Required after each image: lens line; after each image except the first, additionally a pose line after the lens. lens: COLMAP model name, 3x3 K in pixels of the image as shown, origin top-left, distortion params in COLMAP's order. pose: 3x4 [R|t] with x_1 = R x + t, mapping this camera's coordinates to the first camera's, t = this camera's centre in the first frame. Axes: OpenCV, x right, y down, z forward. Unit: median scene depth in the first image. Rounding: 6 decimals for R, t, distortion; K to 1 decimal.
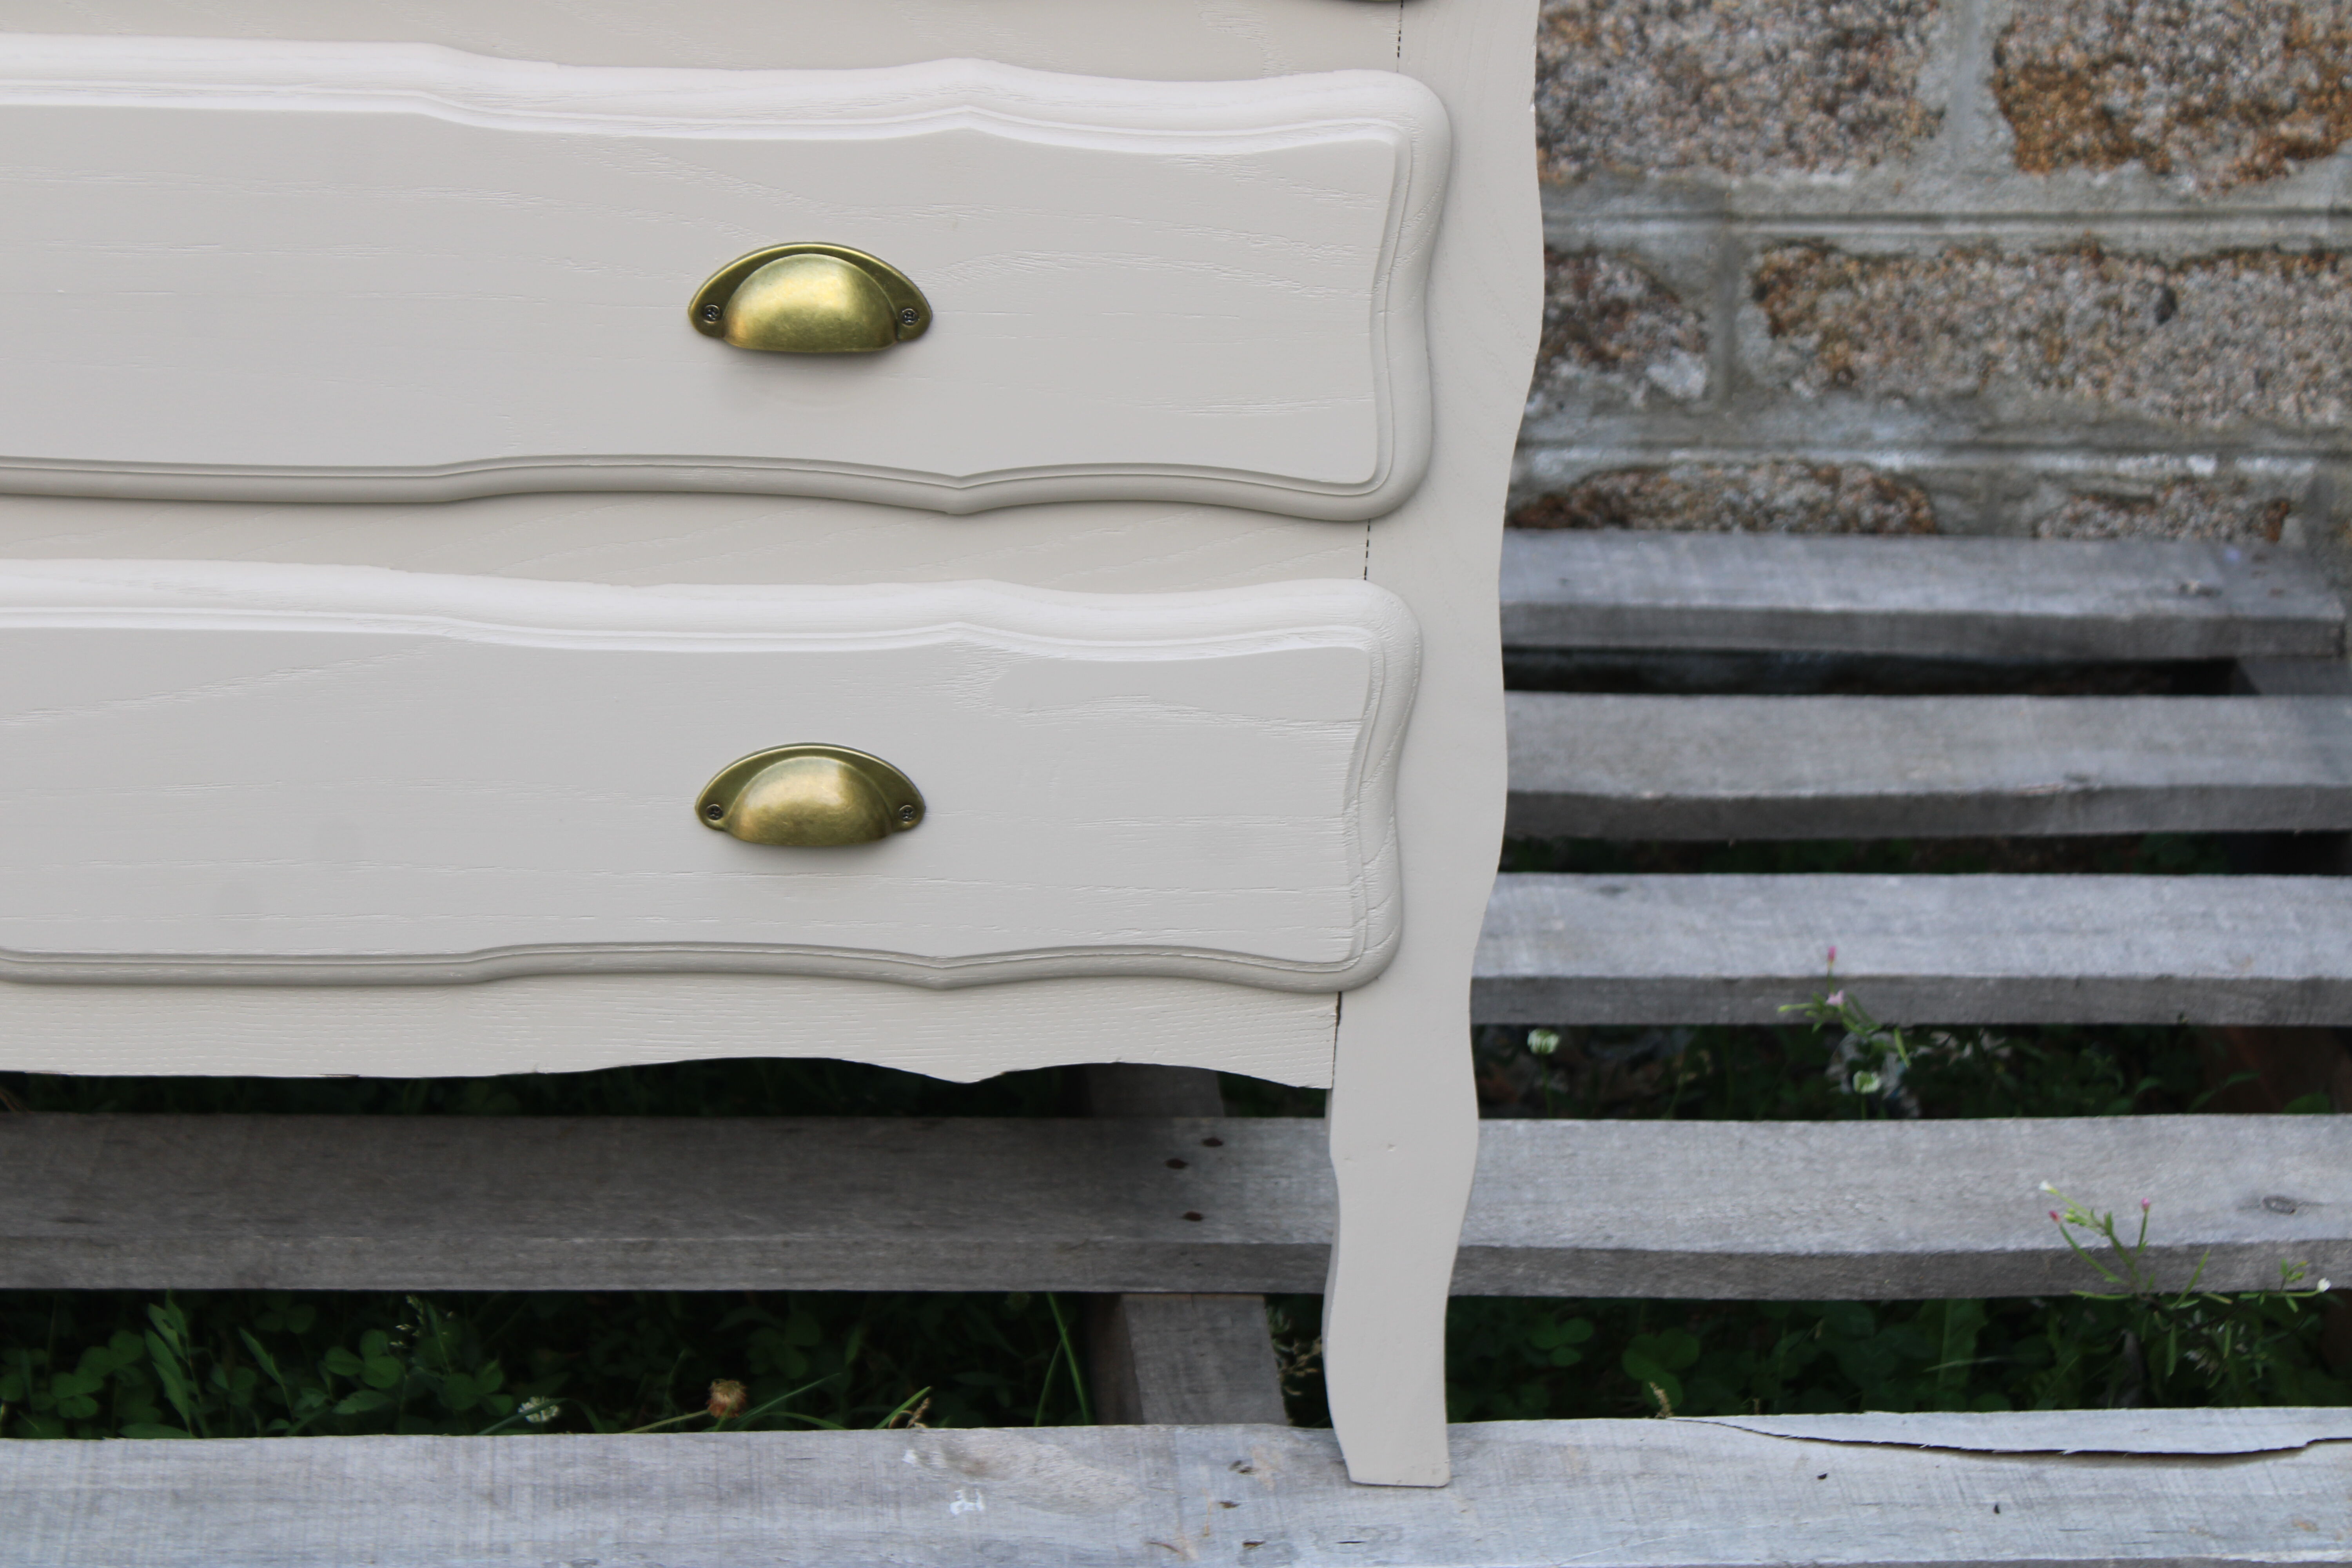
lens RADIAL K [[5562.2, 0, 1179.5], [0, 5562.2, 765.3], [0, 0, 1]] dist [0.085104, 0.000000]
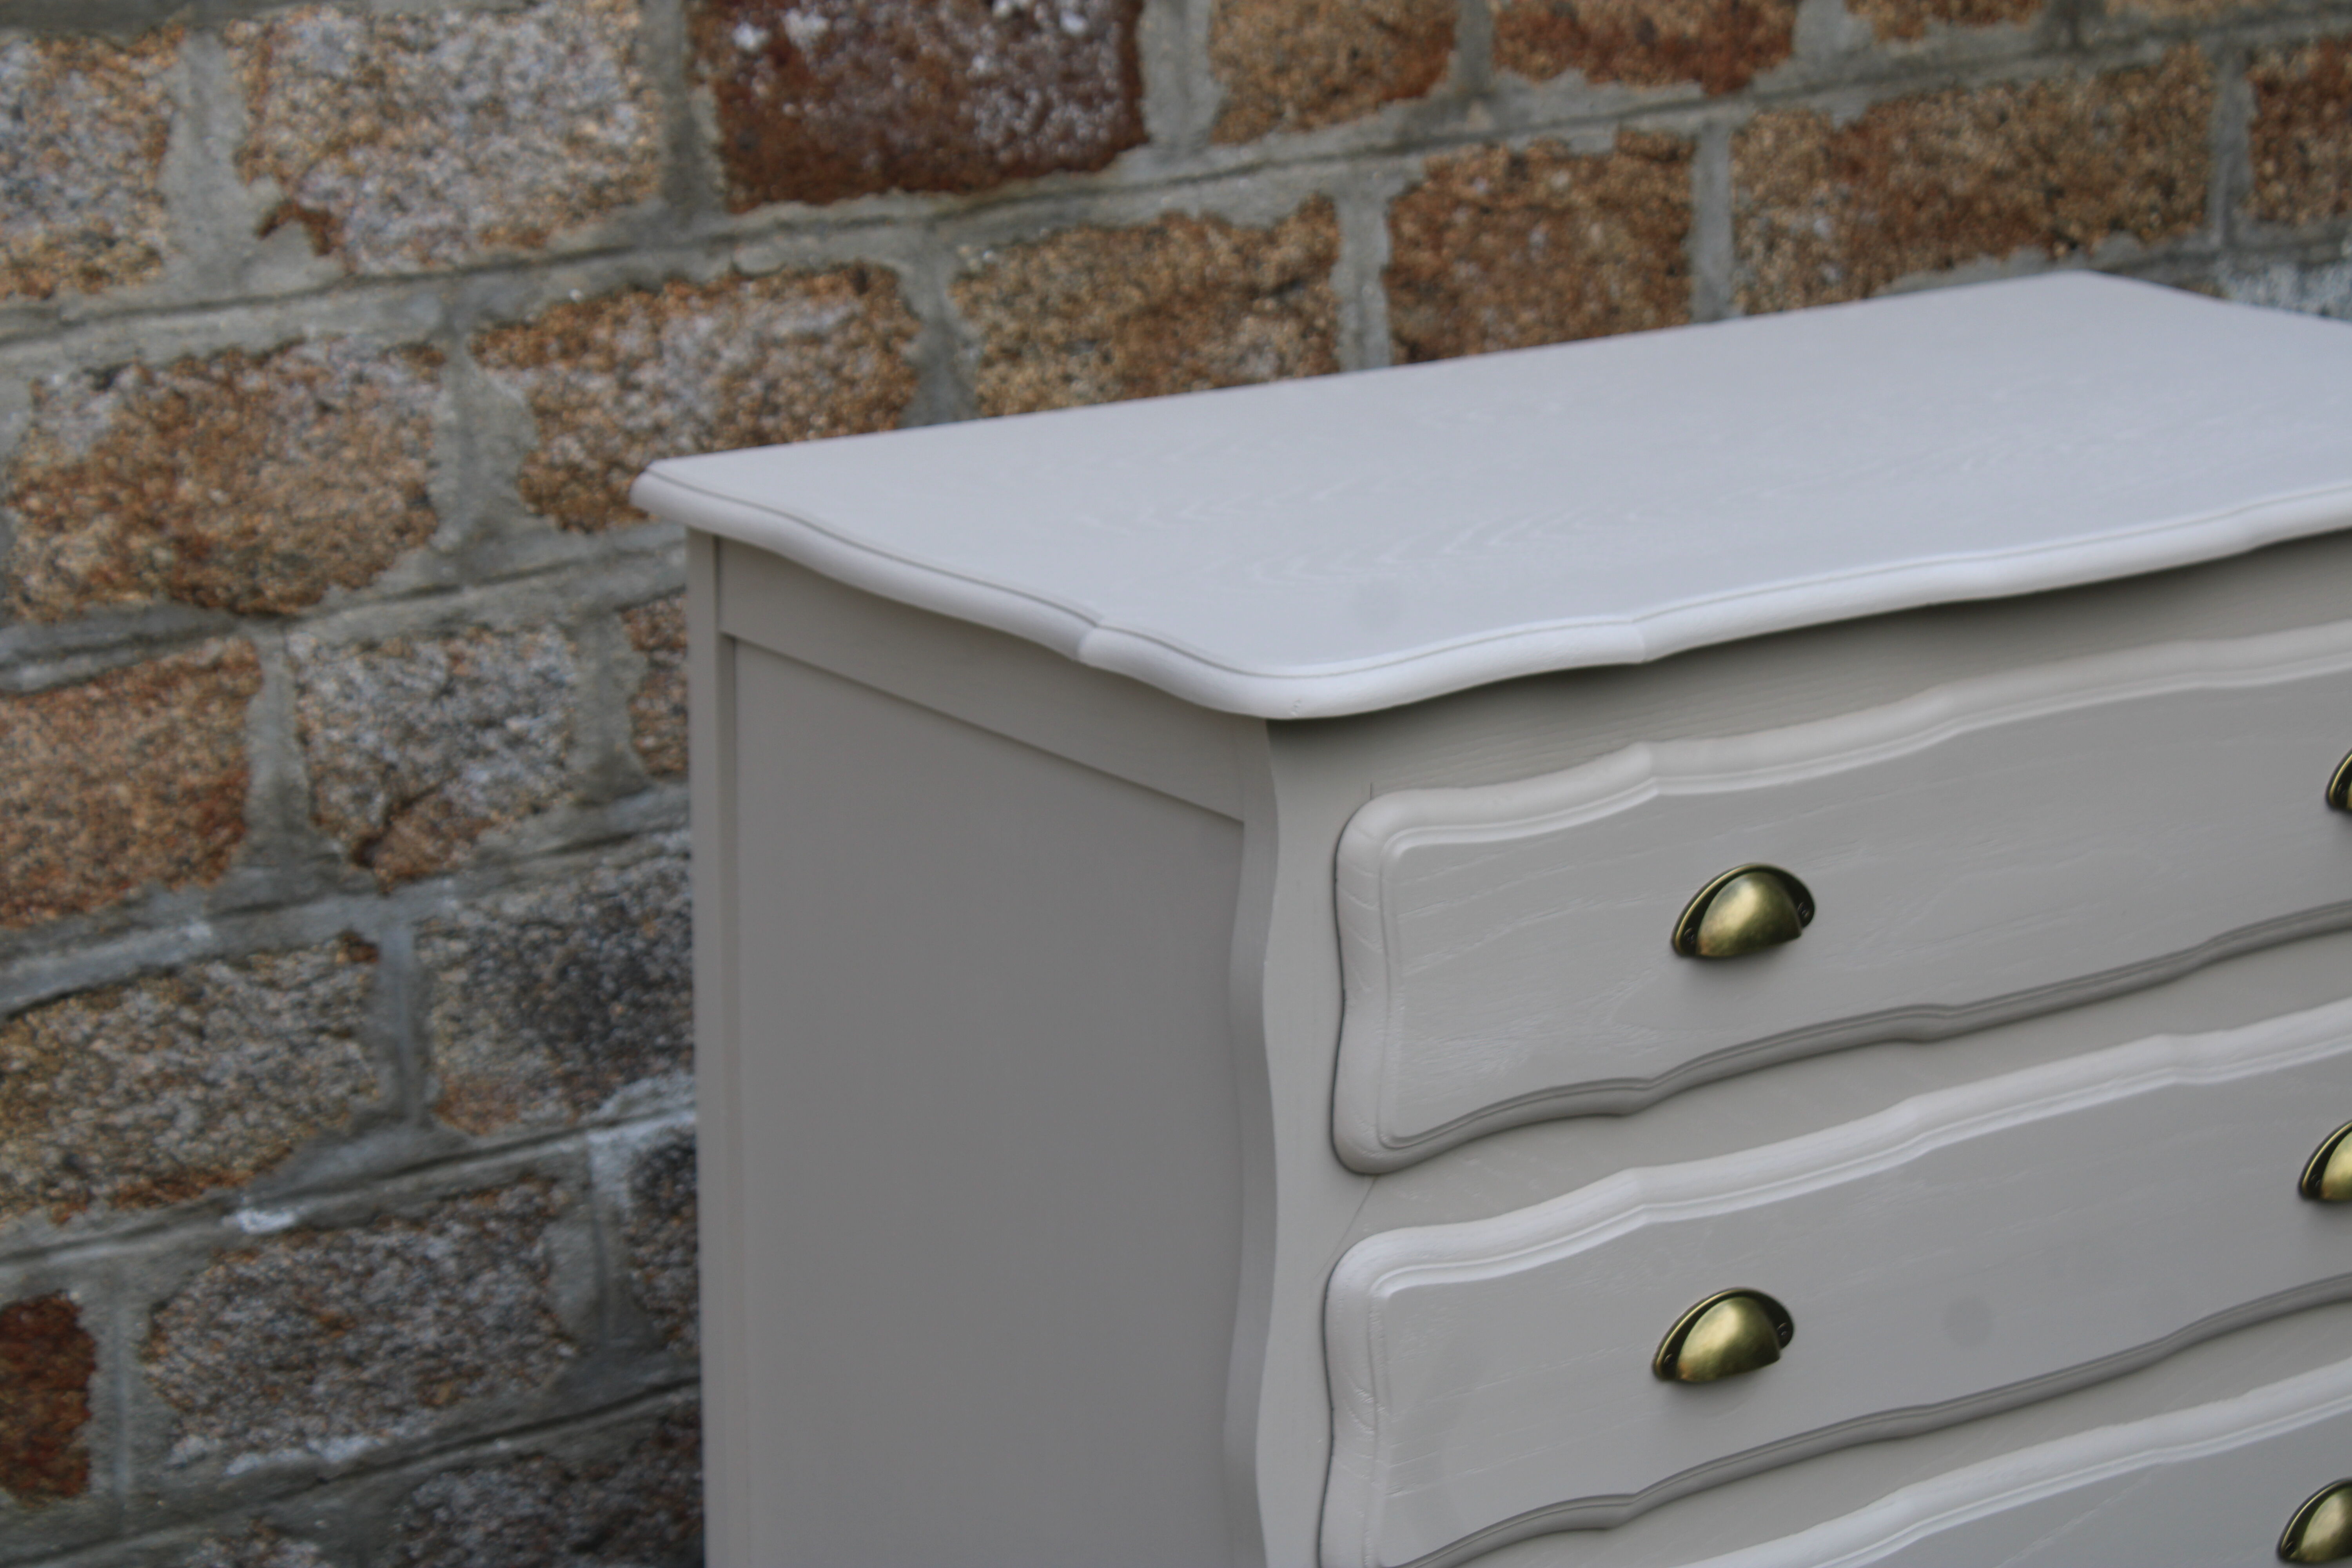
lens RADIAL K [[5562.2, 0, 1167.0], [0, 5562.2, 781.4], [0, 0, 1]] dist [0.085104, 0.000000]
pose [[0.830314, -0.183144, 0.526342, -0.785264], [0.272984, 0.957052, -0.097626, -0.088596], [-0.485858, 0.224743, 0.844649, -0.062434]]
